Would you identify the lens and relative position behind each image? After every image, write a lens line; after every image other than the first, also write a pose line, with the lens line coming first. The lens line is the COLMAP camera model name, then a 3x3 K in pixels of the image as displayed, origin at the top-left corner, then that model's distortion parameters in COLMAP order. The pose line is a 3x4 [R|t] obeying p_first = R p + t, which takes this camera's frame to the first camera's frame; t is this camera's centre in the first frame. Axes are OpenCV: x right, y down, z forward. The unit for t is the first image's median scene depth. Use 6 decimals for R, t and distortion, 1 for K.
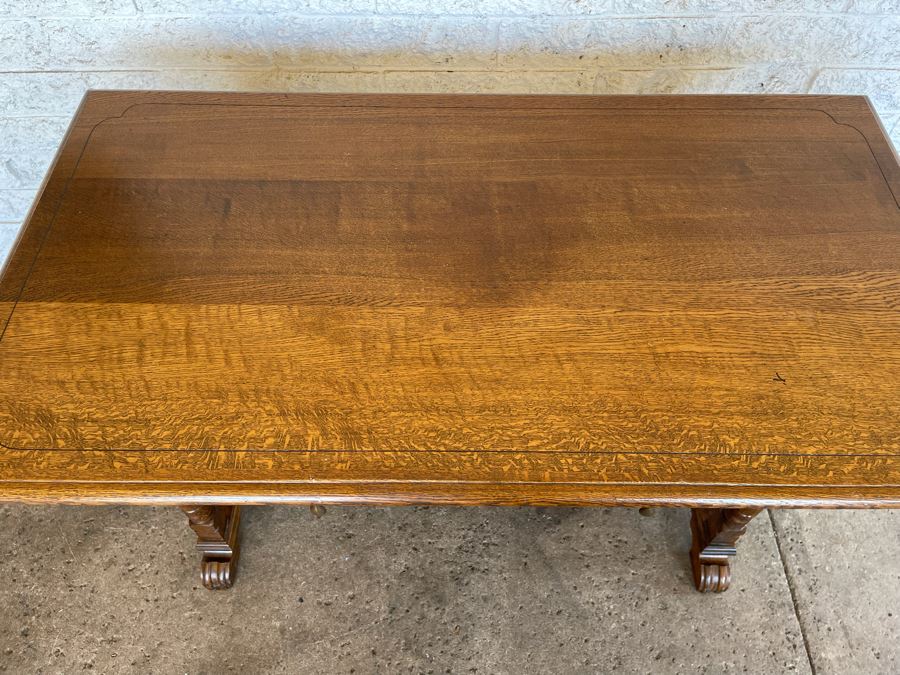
lens RADIAL K [[681.6, 0, 451.8], [0, 681.6, 329.2], [0, 0, 1]] dist [0.083626, -0.117701]
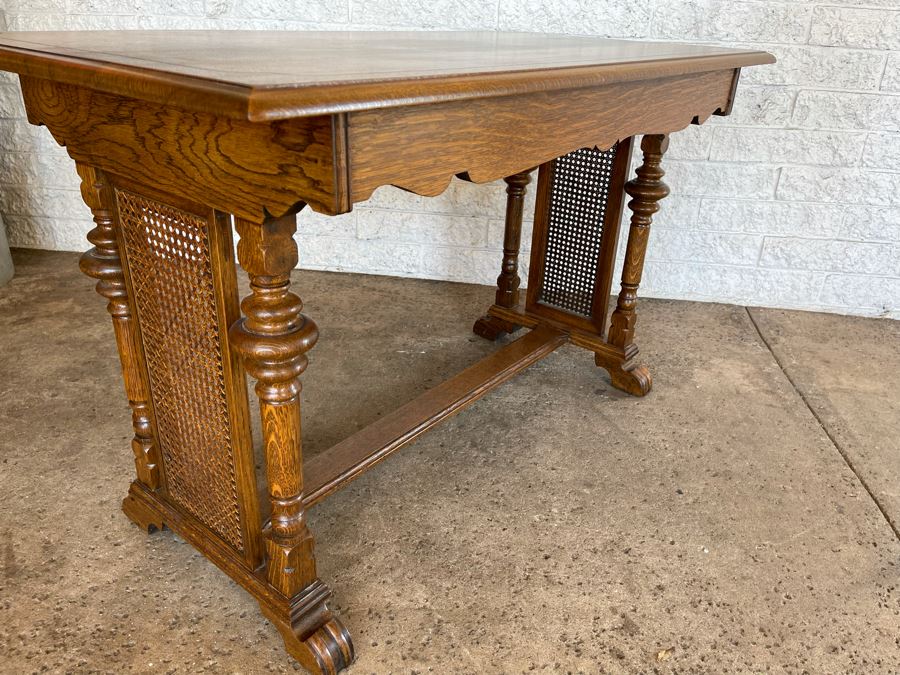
lens RADIAL K [[681.6, 0, 463.1], [0, 681.6, 337.6], [0, 0, 1]] dist [0.083626, -0.117701]
pose [[0.994197, 0.078546, -0.073500, -0.015760], [-0.104896, 0.859321, -0.500564, 0.886571], [0.023842, 0.505369, 0.862574, 0.001535]]
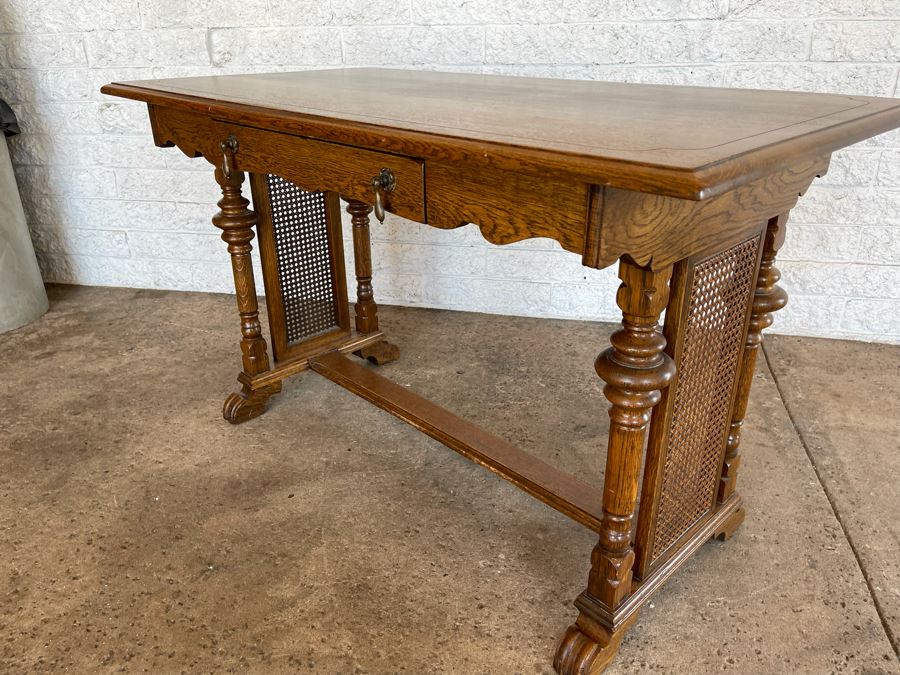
lens RADIAL K [[681.6, 0, 452.4], [0, 681.6, 334.0], [0, 0, 1]] dist [0.083626, -0.117701]
pose [[0.978092, 0.069743, -0.196142, 0.160465], [-0.161431, 0.849010, -0.503112, 0.826020], [0.131438, 0.523754, 0.841669, -0.008559]]
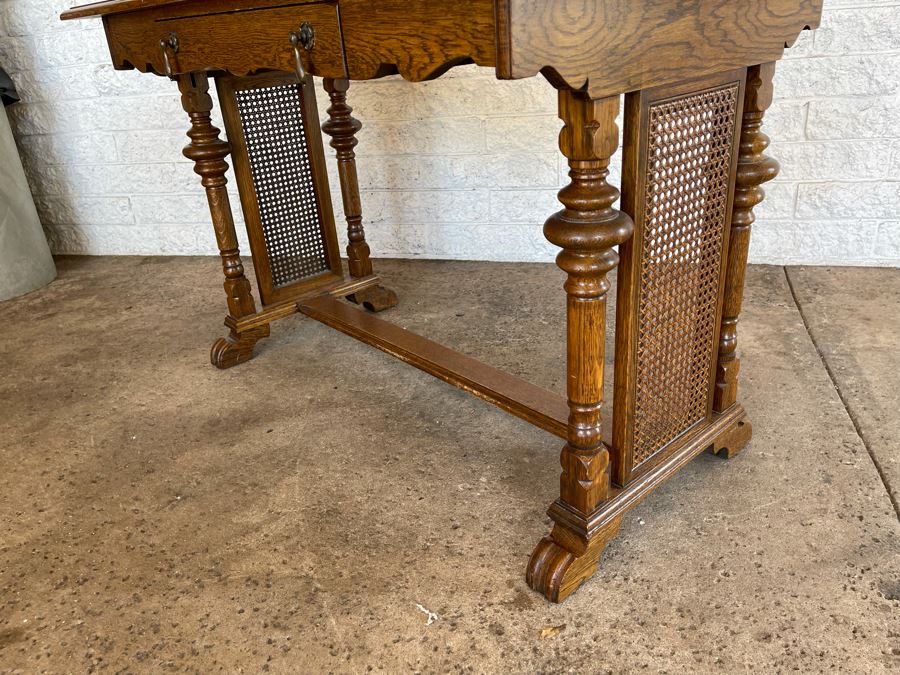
lens RADIAL K [[681.6, 0, 457.3], [0, 681.6, 337.8], [0, 0, 1]] dist [0.083626, -0.117701]
pose [[0.965505, 0.035659, -0.257932, 0.252091], [-0.161328, 0.859465, -0.485070, 0.874784], [0.204386, 0.509949, 0.835571, 0.124056]]
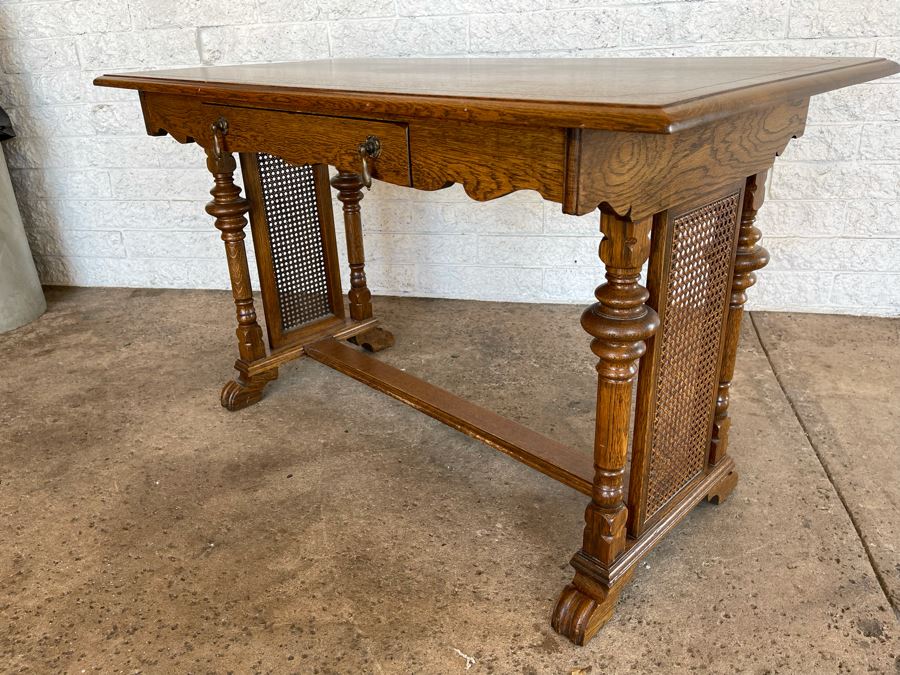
lens RADIAL K [[681.6, 0, 449.2], [0, 681.6, 327.7], [0, 0, 1]] dist [0.083626, -0.117701]
pose [[0.979486, 0.036799, -0.198122, 0.174438], [-0.136491, 0.844456, -0.517942, 0.871659], [0.148245, 0.534359, 0.832156, 0.003266]]
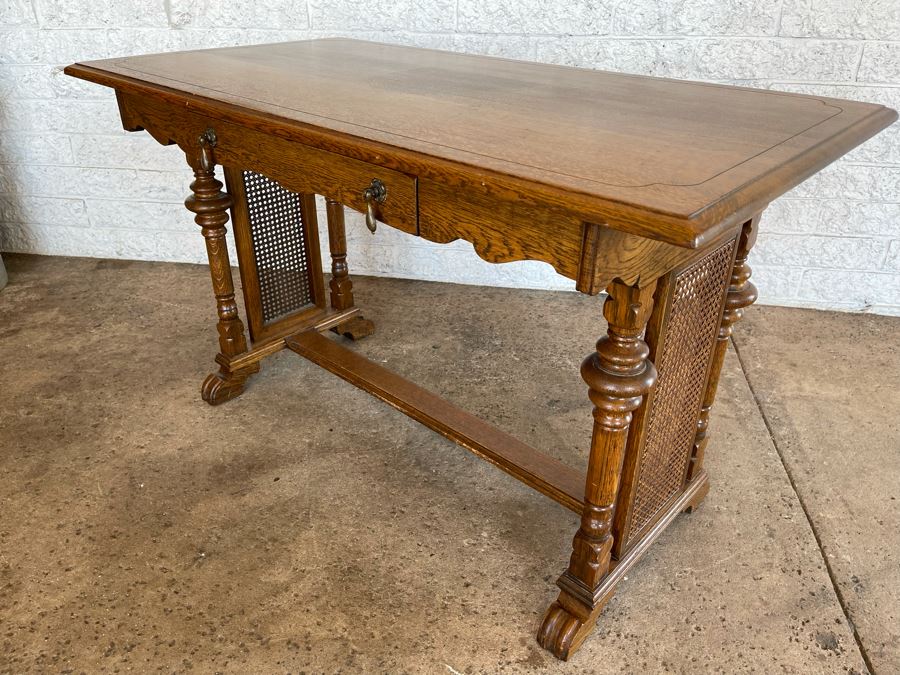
lens RADIAL K [[681.6, 0, 455.0], [0, 681.6, 335.1], [0, 0, 1]] dist [0.083626, -0.117701]
pose [[0.988957, 0.072156, -0.129454, 0.127873], [-0.122534, 0.889433, -0.440334, 0.784672], [0.083368, 0.451334, 0.888452, -0.061431]]
